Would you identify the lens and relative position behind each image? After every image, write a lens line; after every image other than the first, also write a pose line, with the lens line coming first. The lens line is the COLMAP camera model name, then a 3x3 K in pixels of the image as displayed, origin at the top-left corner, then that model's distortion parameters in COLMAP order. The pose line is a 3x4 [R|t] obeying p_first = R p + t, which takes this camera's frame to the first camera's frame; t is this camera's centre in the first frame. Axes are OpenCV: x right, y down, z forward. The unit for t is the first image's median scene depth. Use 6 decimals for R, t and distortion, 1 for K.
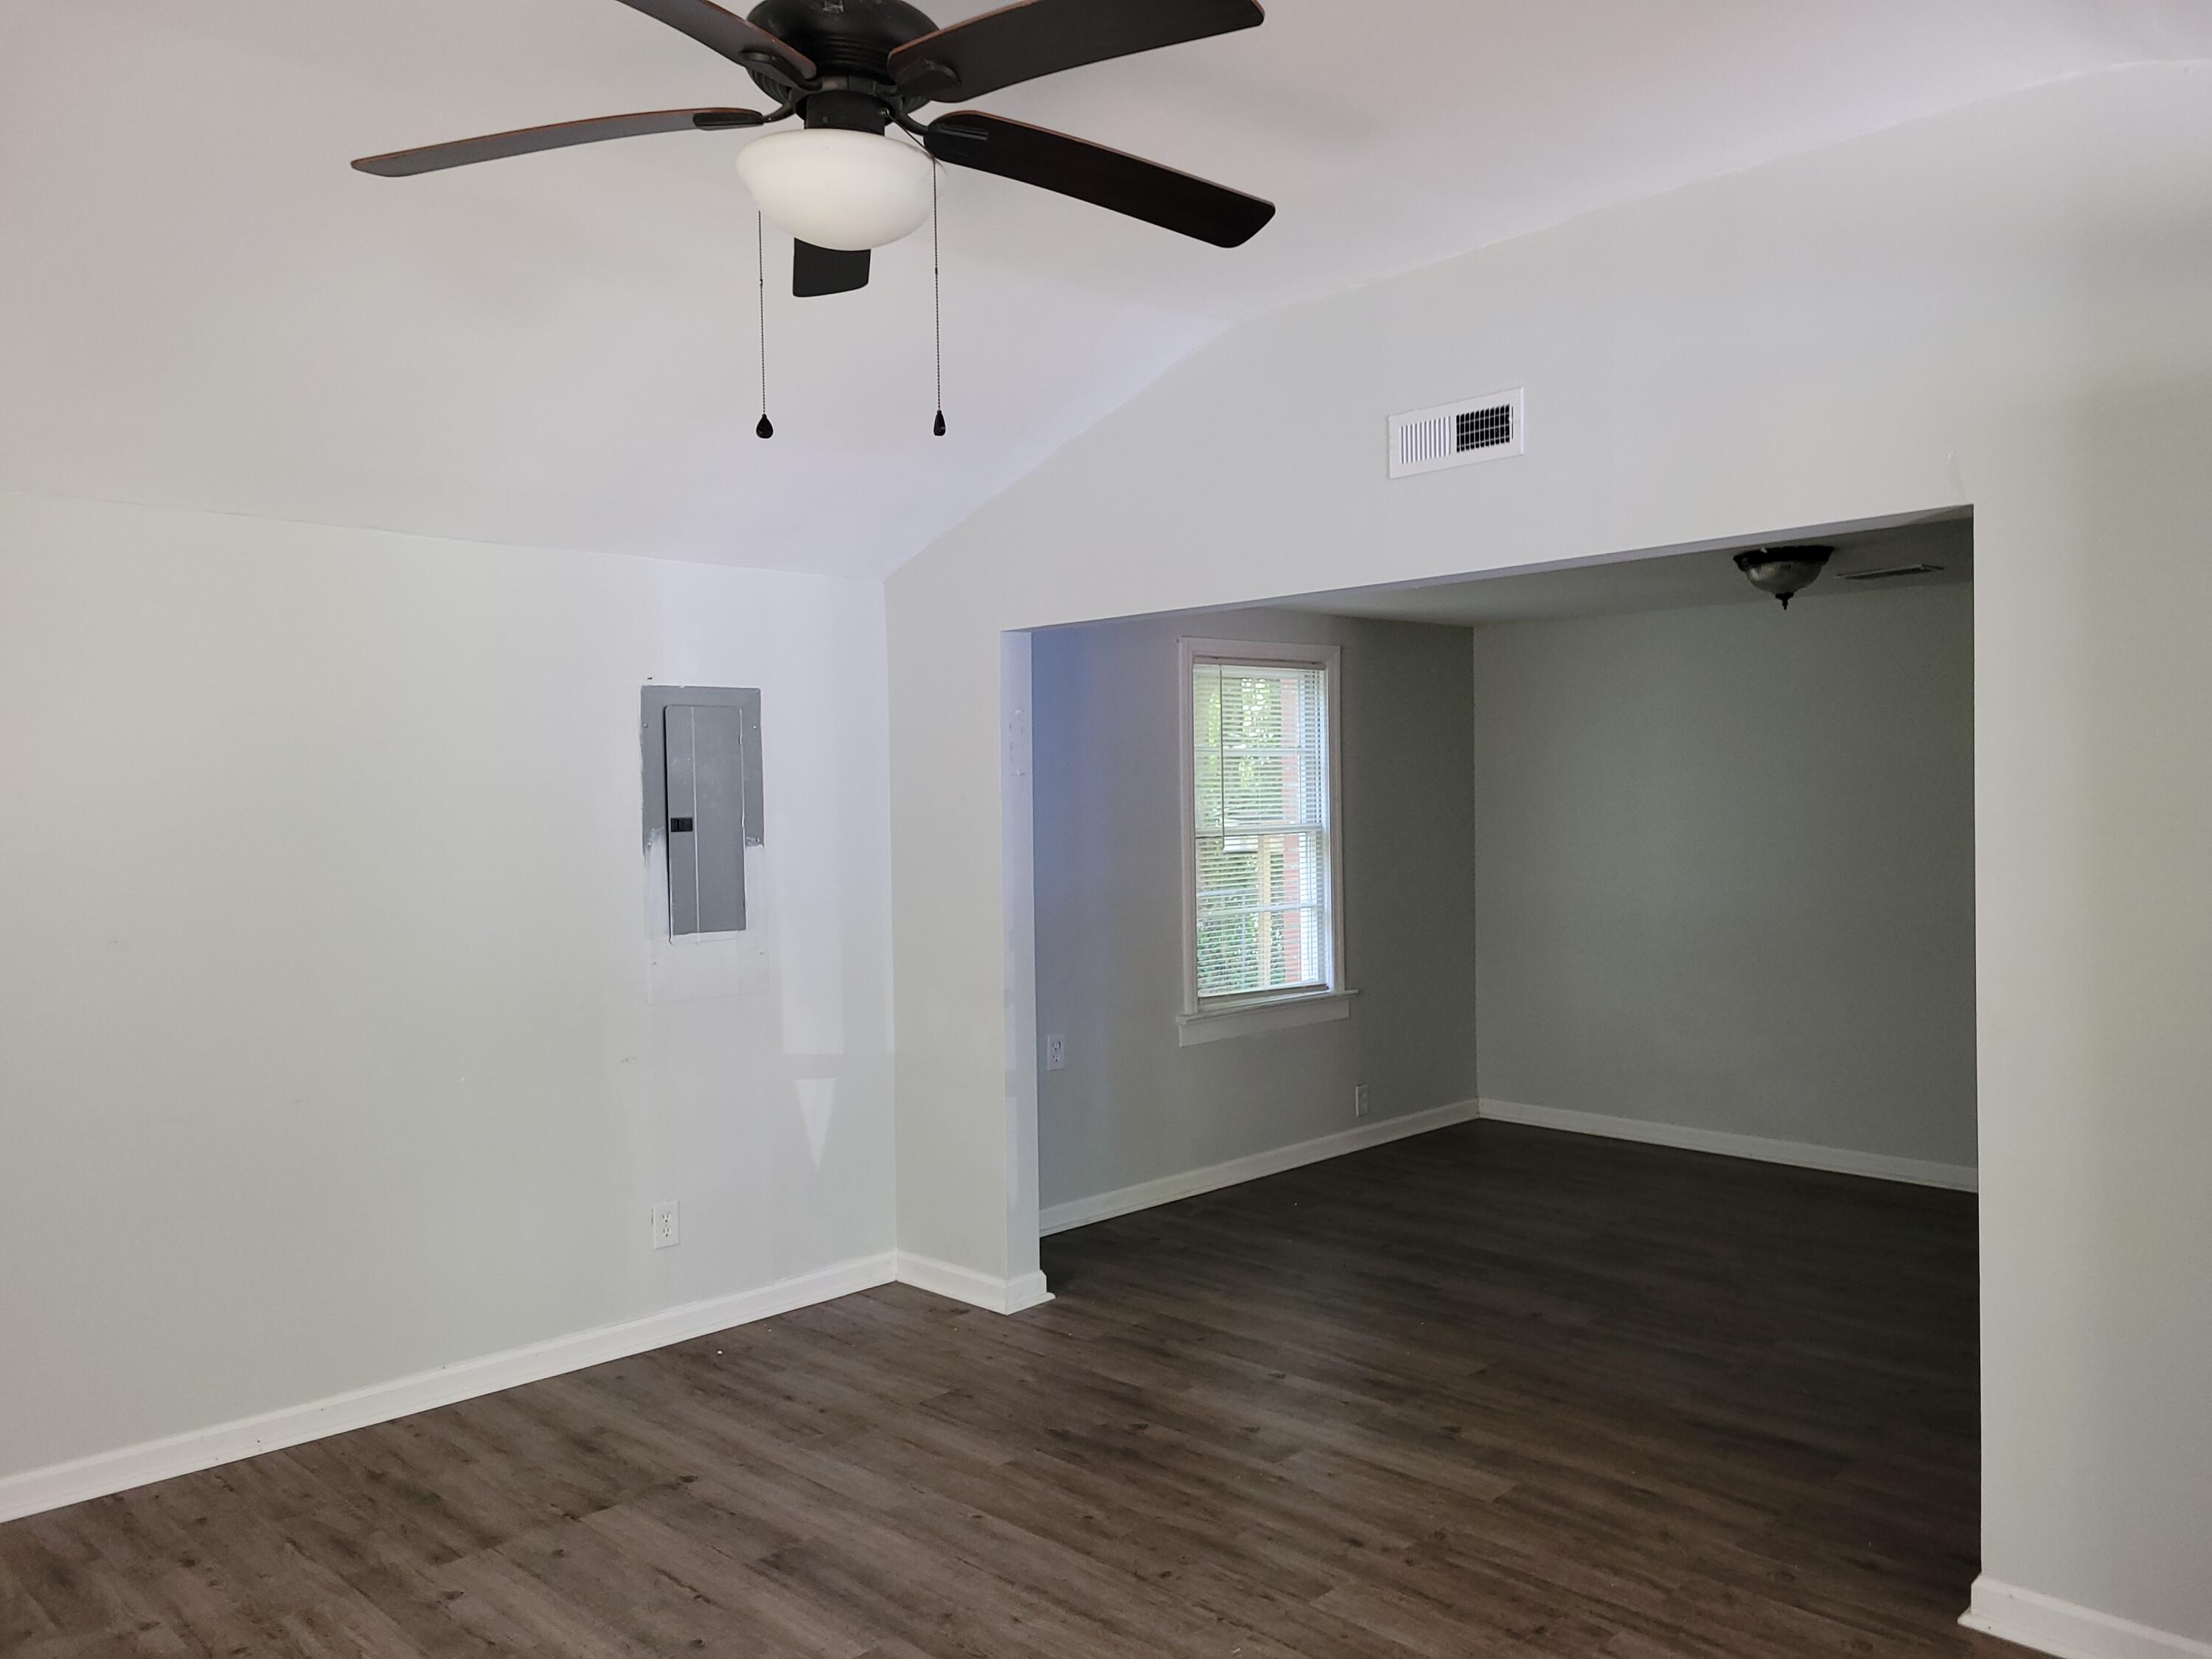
lens RADIAL K [[1652.7, 0, 1120.5], [0, 1652.7, 815.9], [0, 0, 1]] dist [0.067087, -0.063029]
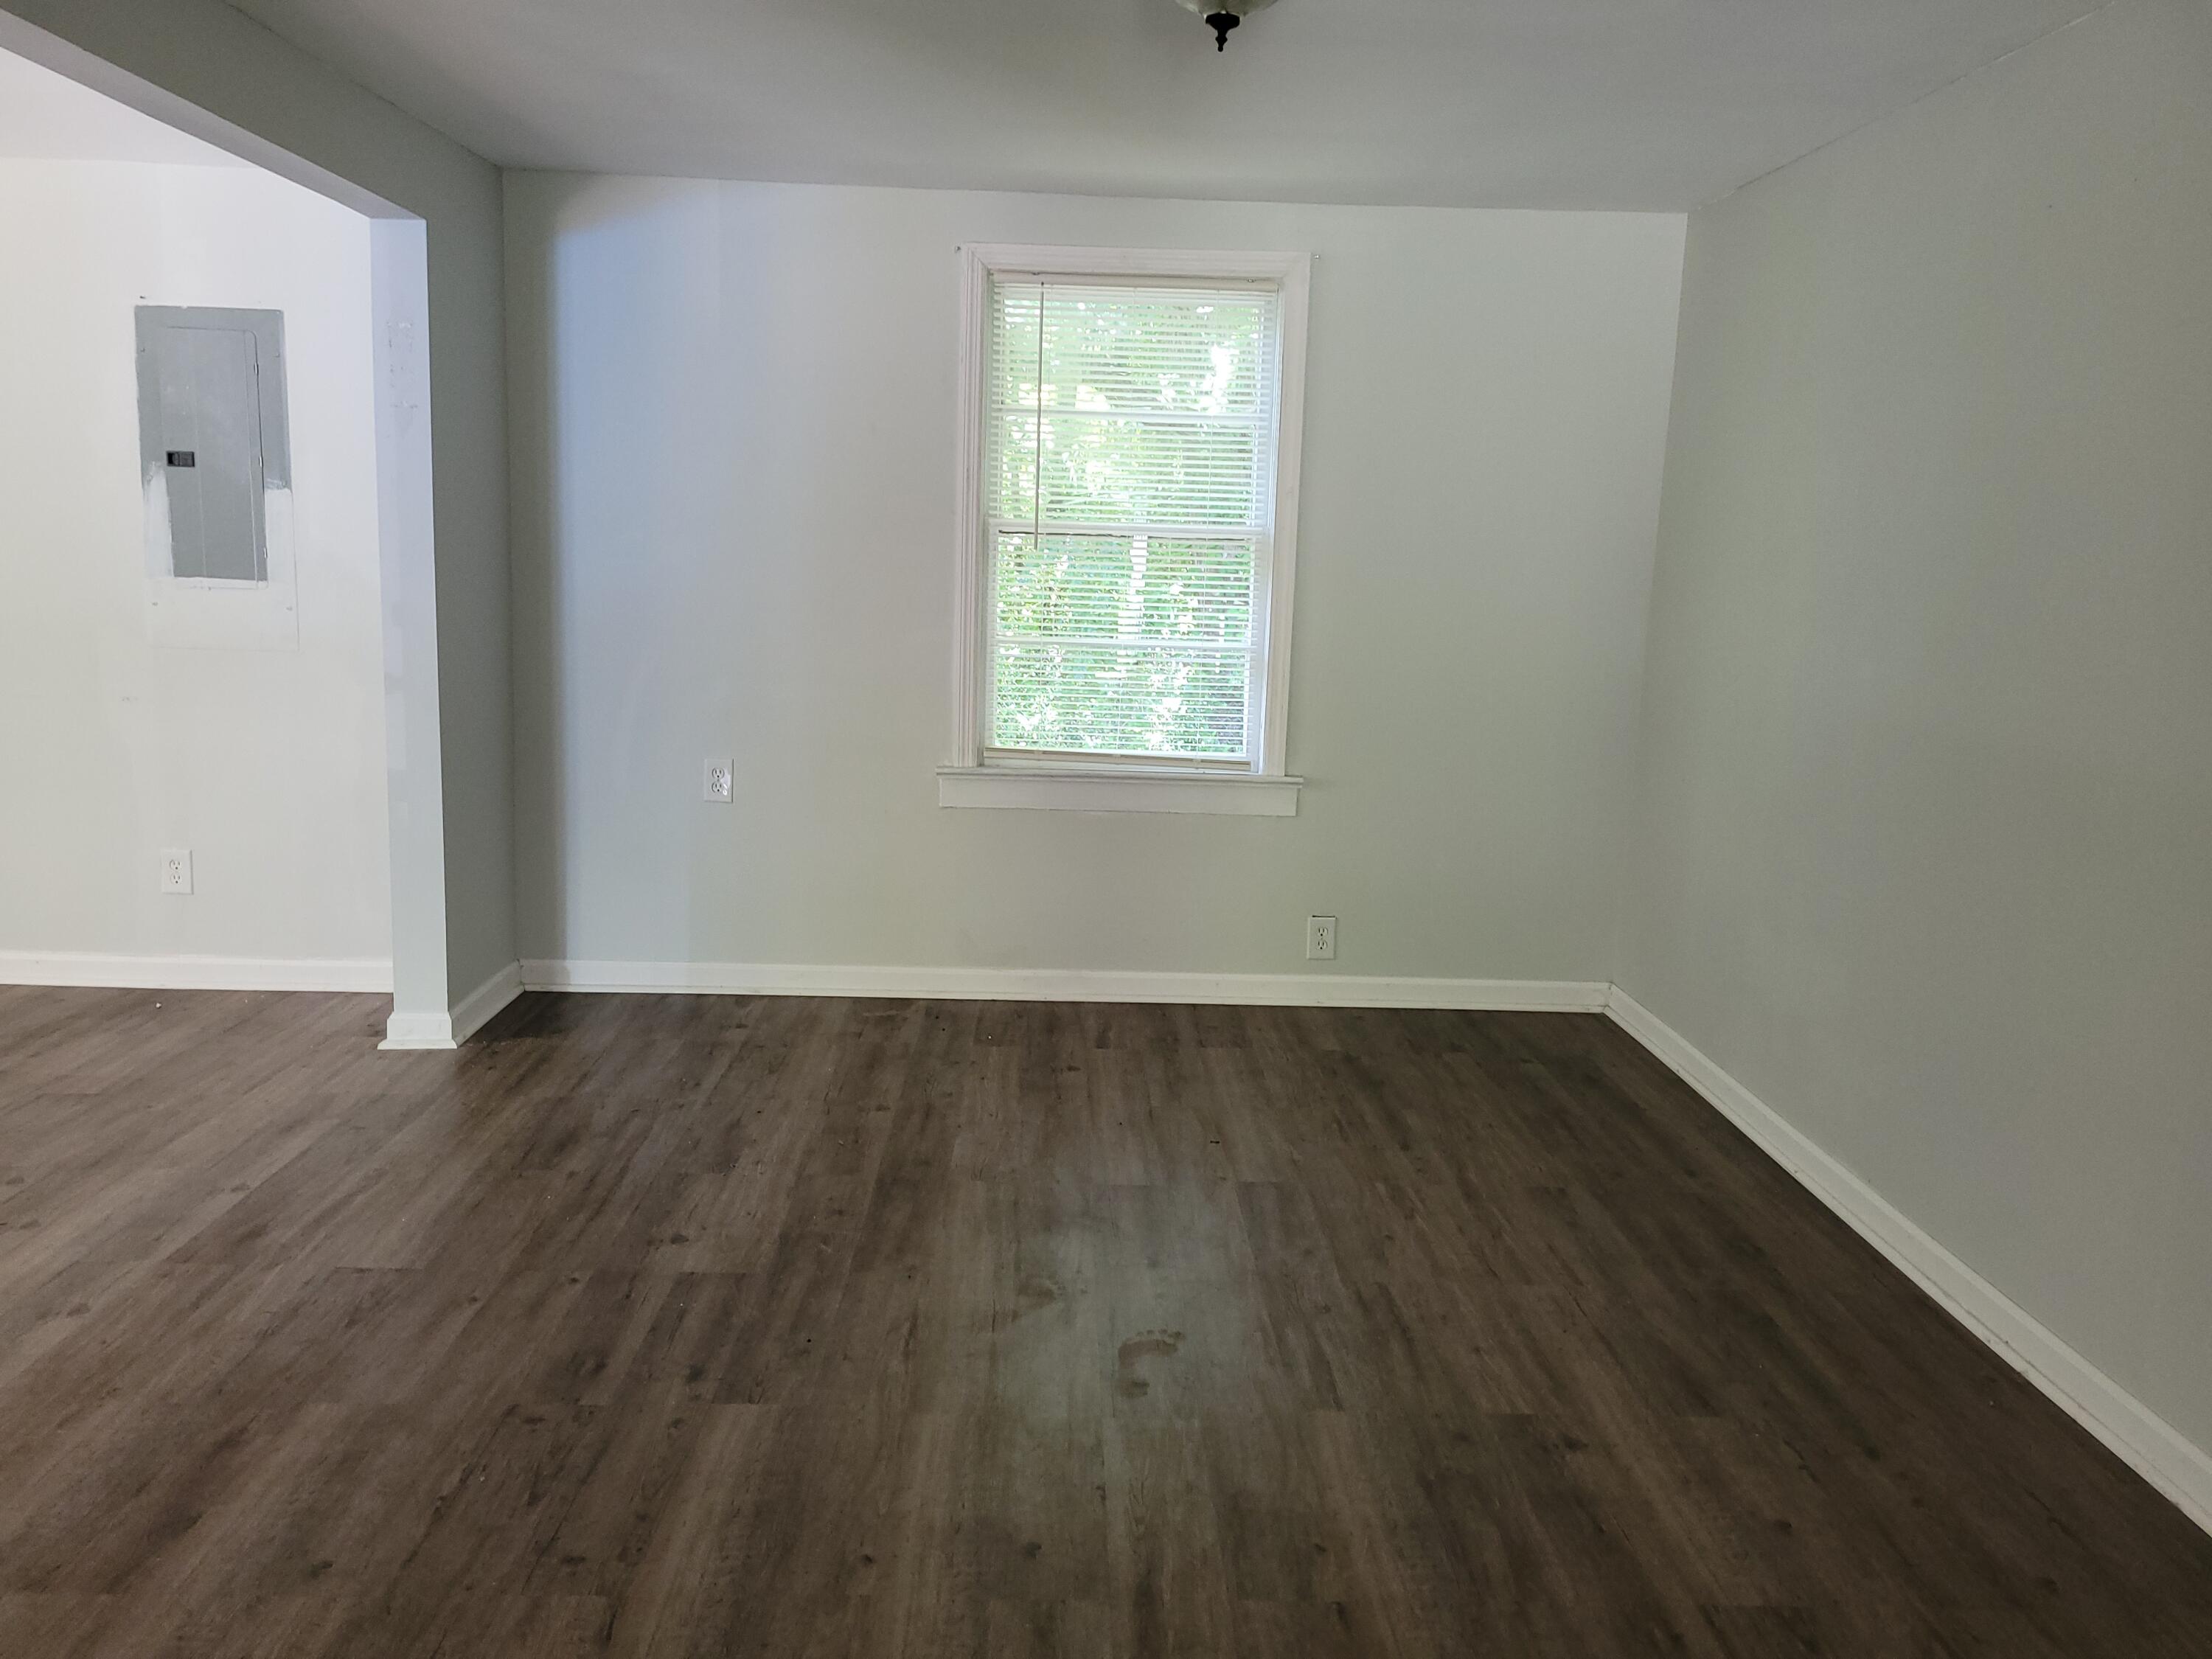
lens RADIAL K [[1652.7, 0, 1120.5], [0, 1652.7, 815.9], [0, 0, 1]] dist [0.067087, -0.063029]
pose [[0.731965, 0.154015, -0.663707, 0.784292], [-0.055428, 0.984348, 0.167292, 0.015648], [0.679084, -0.085664, 0.729045, 0.652883]]
